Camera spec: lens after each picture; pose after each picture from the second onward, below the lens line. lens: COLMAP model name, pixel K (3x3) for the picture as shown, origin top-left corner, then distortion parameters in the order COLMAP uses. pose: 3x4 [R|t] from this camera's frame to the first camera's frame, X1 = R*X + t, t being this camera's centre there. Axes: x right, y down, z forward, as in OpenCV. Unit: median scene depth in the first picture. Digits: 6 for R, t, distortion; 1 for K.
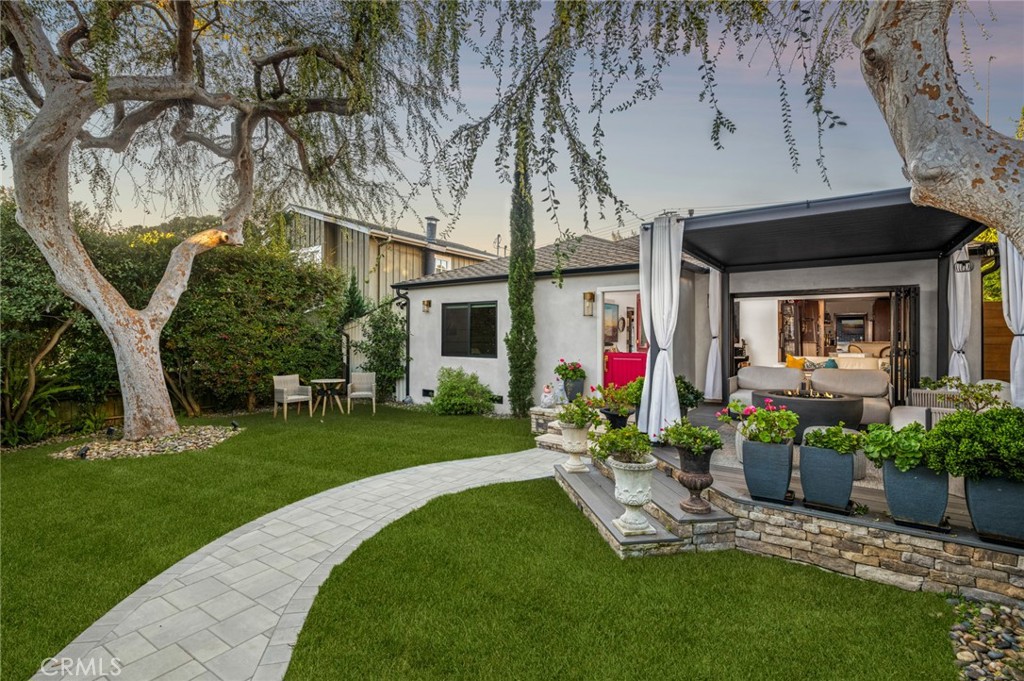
lens RADIAL K [[473.5, 0, 511.1], [0, 473.5, 341.4], [0, 0, 1]] dist [0.001248, 0.001652]
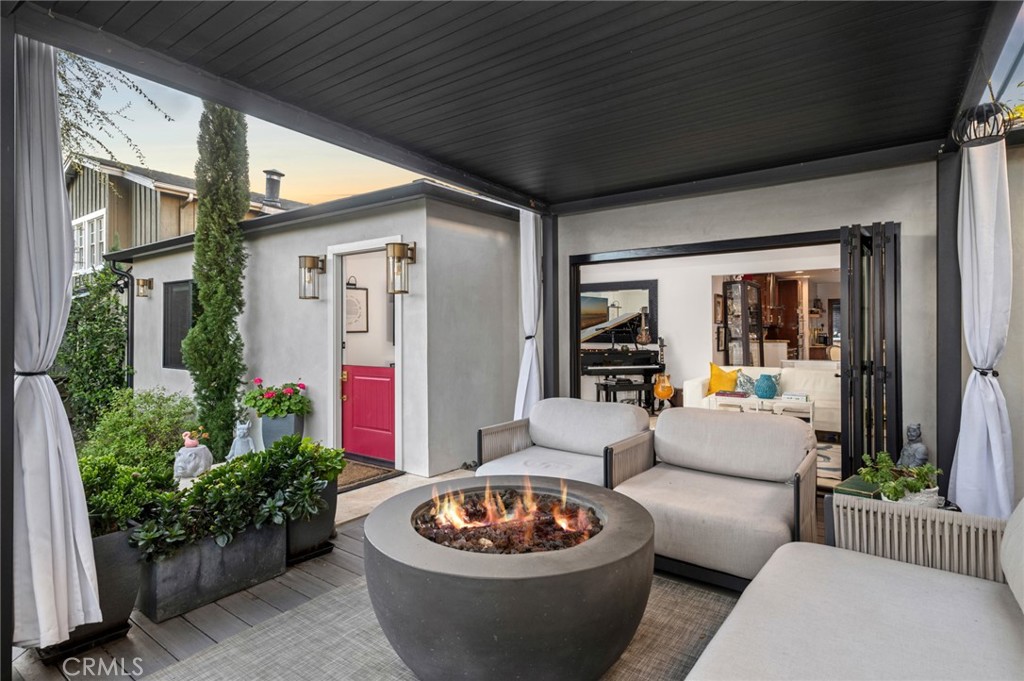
lens RADIAL K [[517.2, 0, 513.0], [0, 517.2, 334.4], [0, 0, 1]] dist [0.007259, 0.000939]
pose [[0.999926, -0.003869, -0.011548, 0.322594], [0.003789, 0.999969, -0.006910, -0.006103], [0.011575, 0.006865, 0.999909, 0.323012]]
